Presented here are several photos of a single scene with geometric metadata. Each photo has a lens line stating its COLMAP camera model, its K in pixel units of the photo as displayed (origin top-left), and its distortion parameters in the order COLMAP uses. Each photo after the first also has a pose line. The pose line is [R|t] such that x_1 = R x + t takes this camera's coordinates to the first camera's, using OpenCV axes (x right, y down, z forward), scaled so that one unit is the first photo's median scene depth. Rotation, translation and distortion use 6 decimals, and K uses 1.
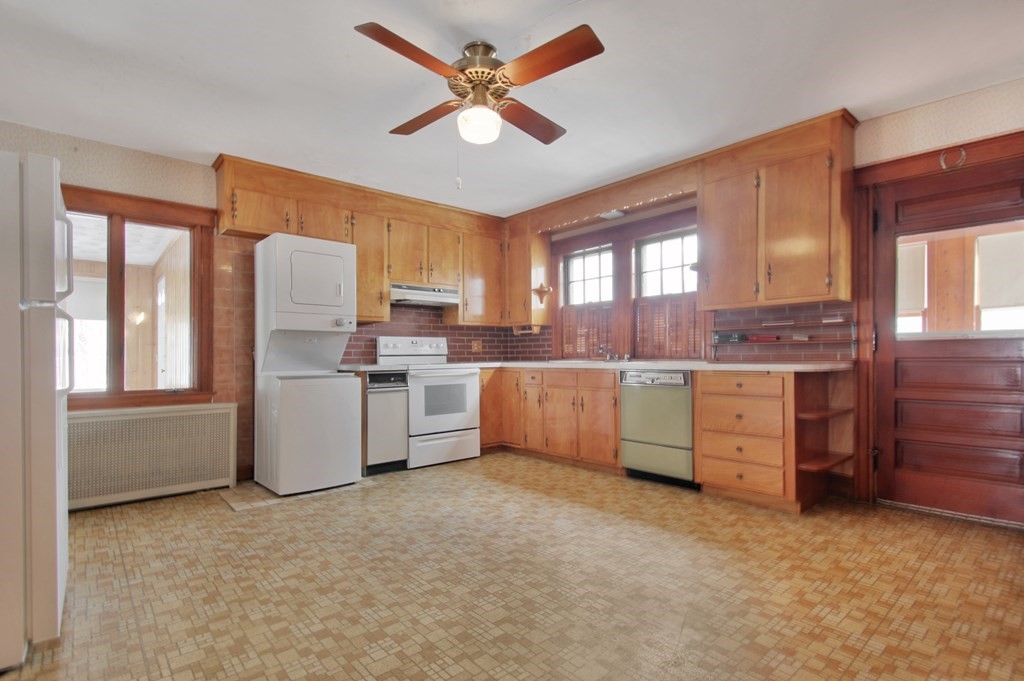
lens RADIAL K [[493.1, 0, 512.1], [0, 493.1, 355.2], [0, 0, 1]] dist [-0.000868, -0.000239]
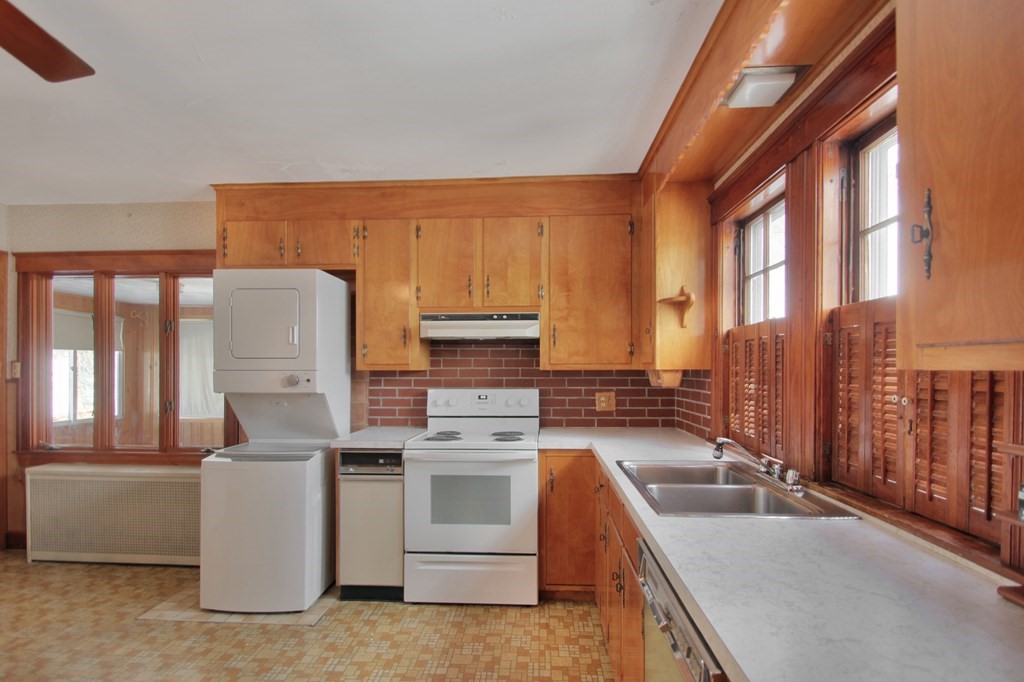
lens RADIAL K [[512.6, 0, 513.3], [0, 512.6, 369.1], [0, 0, 1]] dist [-0.001374, -0.000608]
pose [[0.720405, 0.007280, -0.693516, 0.330682], [-0.001425, 0.999958, 0.009017, -0.074716], [0.693553, -0.005507, 0.720385, 0.568153]]
